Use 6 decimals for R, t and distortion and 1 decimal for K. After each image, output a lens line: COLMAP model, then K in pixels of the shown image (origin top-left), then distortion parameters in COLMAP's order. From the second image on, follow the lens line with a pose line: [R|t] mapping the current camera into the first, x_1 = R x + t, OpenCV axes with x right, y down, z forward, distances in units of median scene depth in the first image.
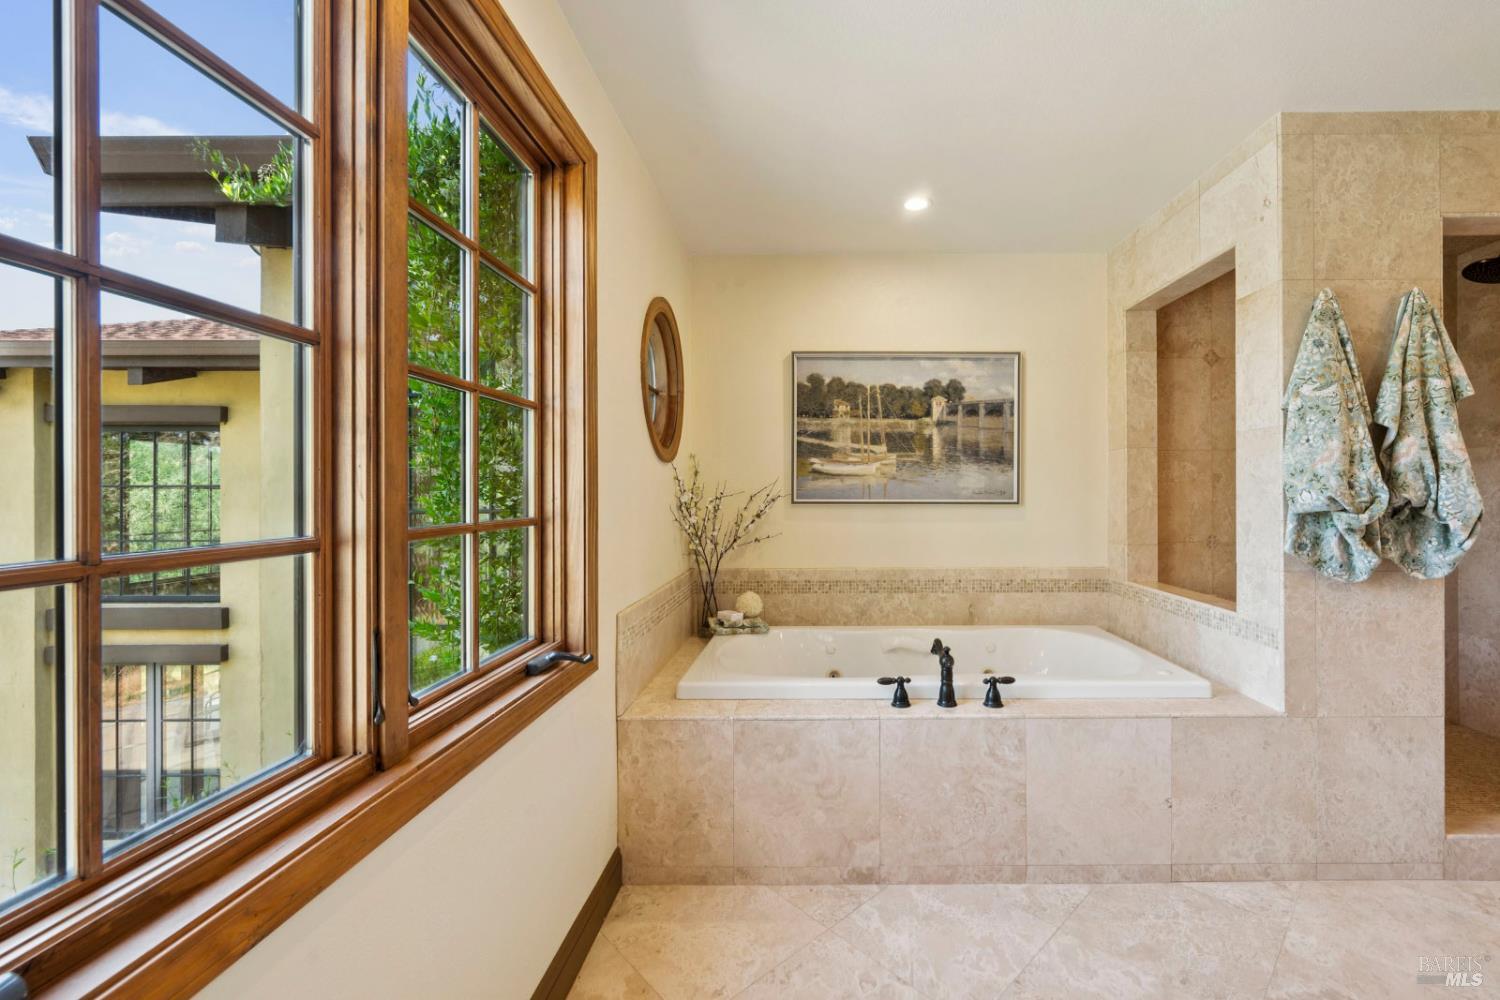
lens RADIAL K [[619.4, 0, 820.0], [0, 619.4, 490.9], [0, 0, 1]] dist [-0.000665, -0.000142]
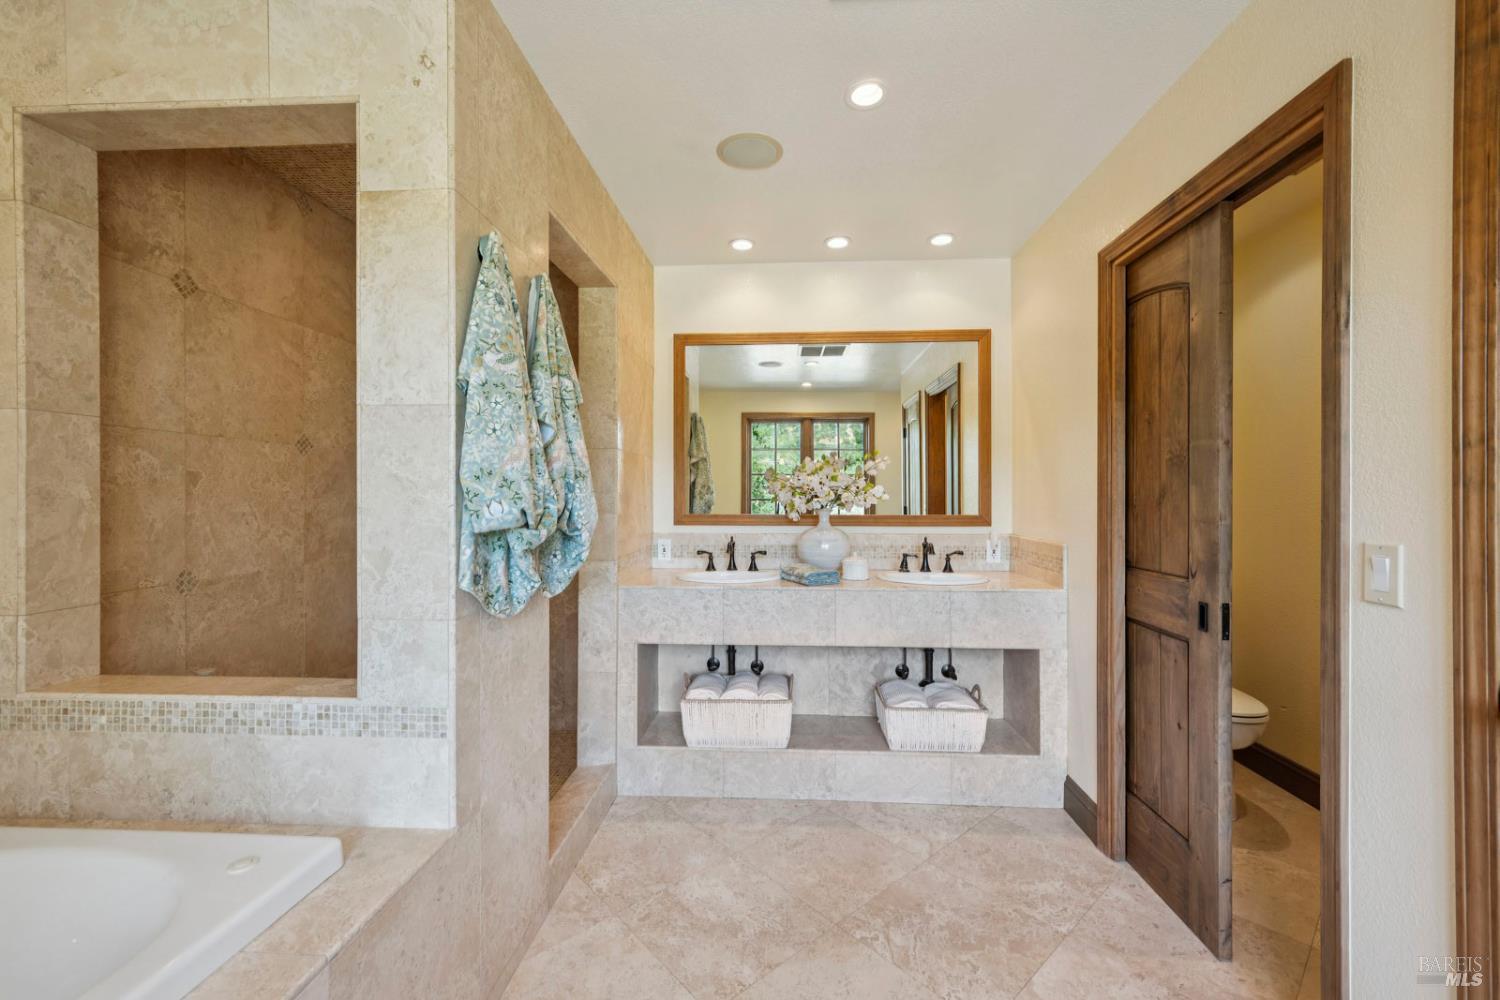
lens RADIAL K [[602.5, 0, 751.6], [0, 602.5, 497.7], [0, 0, 1]] dist [0.003281, 0.000437]
pose [[0.063731, 0.001063, 0.997967, 0.072263], [-0.001890, 0.999998, -0.000945, -0.002316], [-0.997965, -0.001826, 0.063733, 0.420987]]
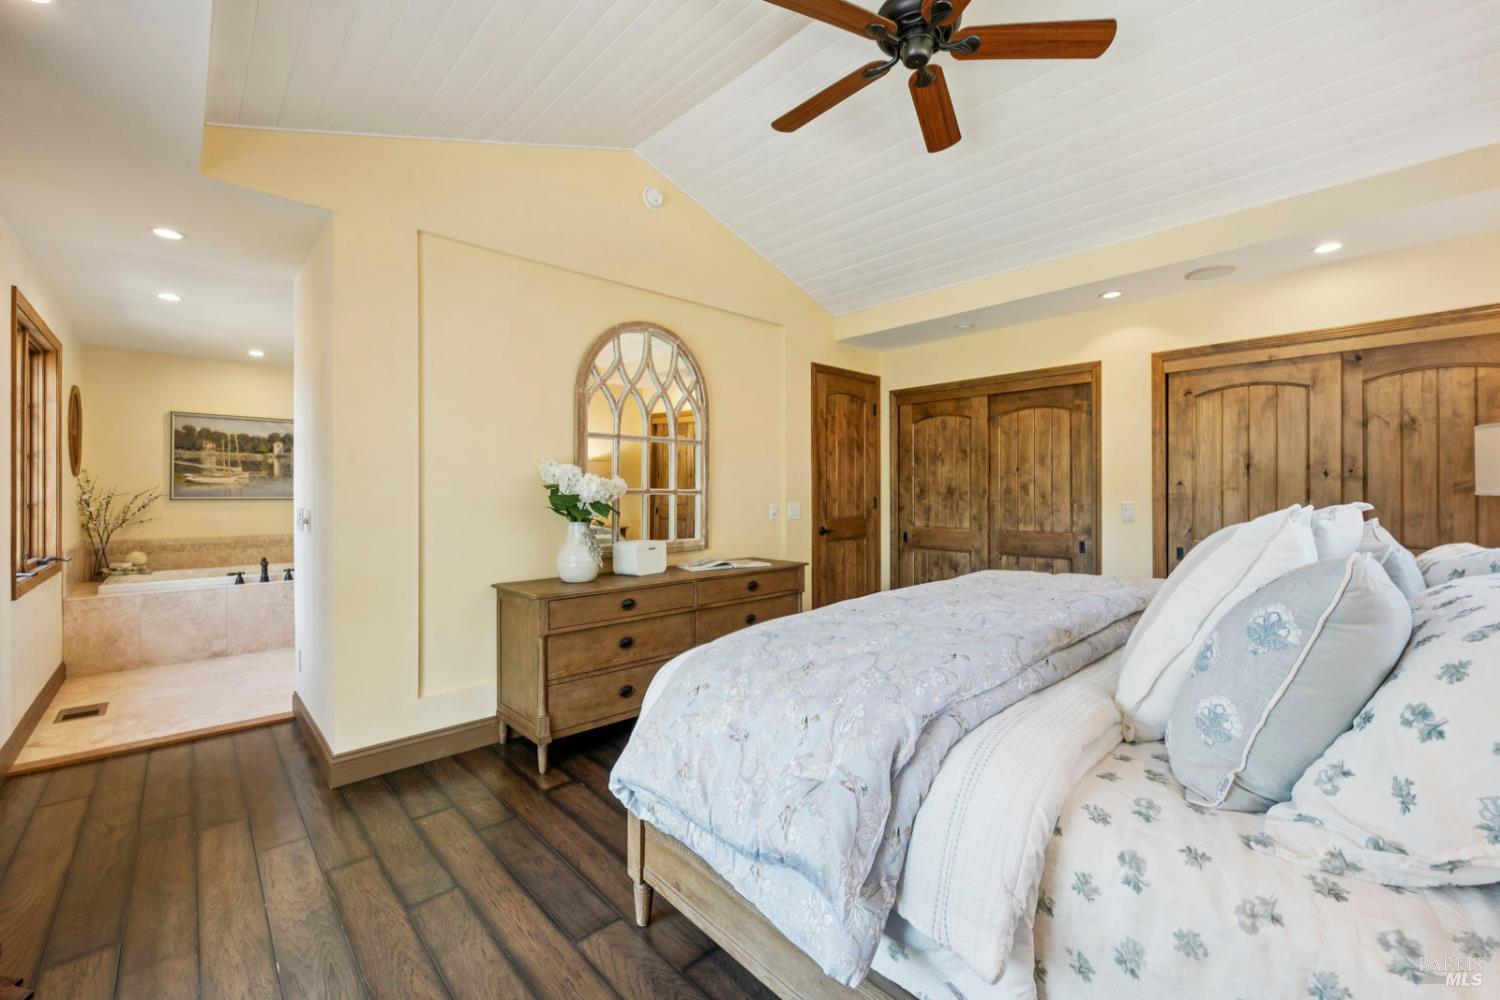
lens RADIAL K [[611.0, 0, 748.3], [0, 611.0, 490.6], [0, 0, 1]] dist [0.000728, 0.000165]
pose [[0.735601, 0.003133, 0.677407, -0.015063], [-0.000765, 0.999993, -0.003794, 0.000013], [-0.677414, 0.002273, 0.735598, -1.393827]]
